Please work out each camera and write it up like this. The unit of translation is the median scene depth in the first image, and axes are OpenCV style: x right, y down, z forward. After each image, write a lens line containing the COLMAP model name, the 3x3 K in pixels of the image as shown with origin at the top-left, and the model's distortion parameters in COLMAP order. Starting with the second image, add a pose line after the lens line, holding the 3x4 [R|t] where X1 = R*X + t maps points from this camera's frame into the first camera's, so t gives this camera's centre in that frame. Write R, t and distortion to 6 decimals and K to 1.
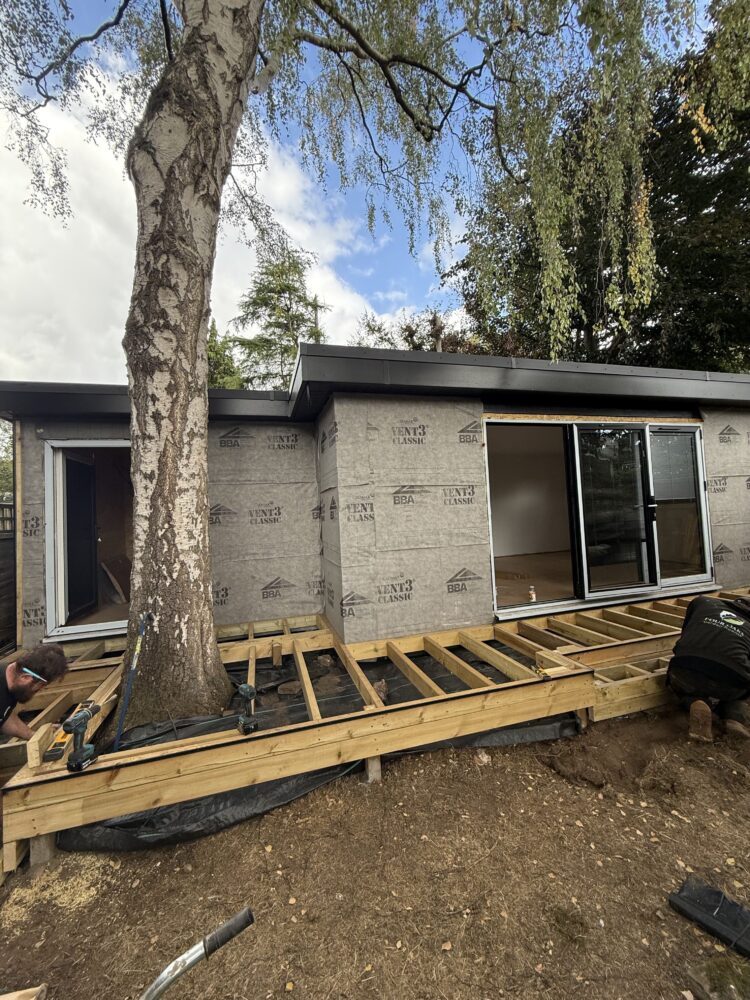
lens RADIAL K [[399.7, 0, 376.0], [0, 399.7, 497.9], [0, 0, 1]] dist [-0.001759, 0.000957]
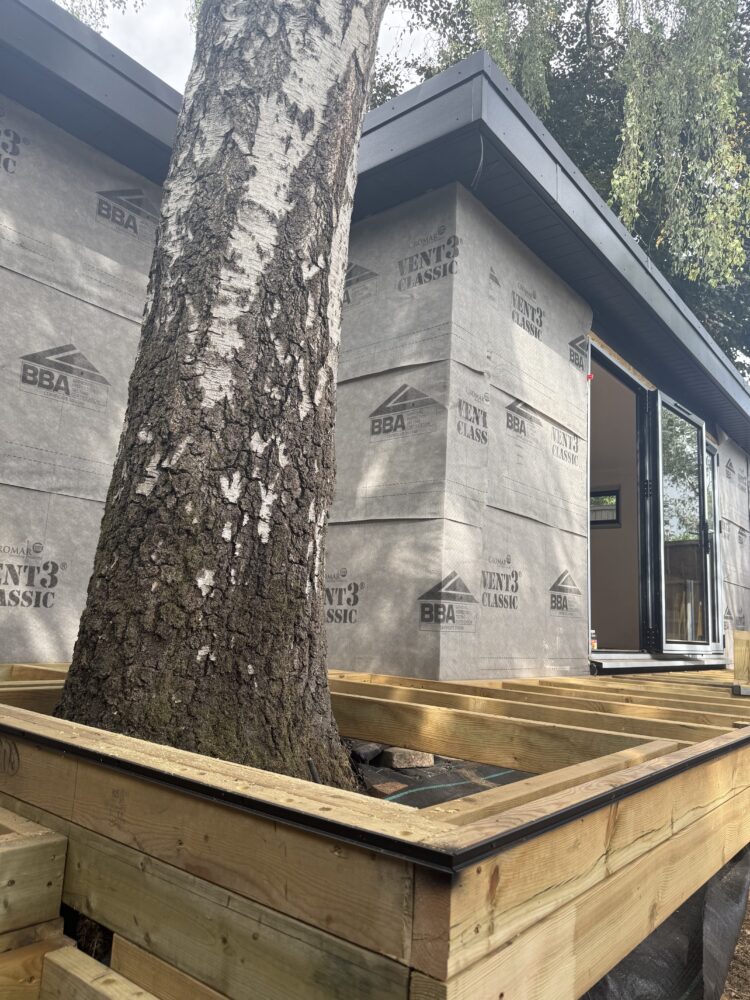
lens RADIAL K [[706.8, 0, 375.9], [0, 706.8, 503.9], [0, 0, 1]] dist [0.056070, -0.071499]
pose [[0.816586, 0.185821, 0.546495, -0.595088], [-0.111901, 0.979767, -0.165939, 0.293475], [-0.566273, 0.074350, 0.820858, 0.328554]]
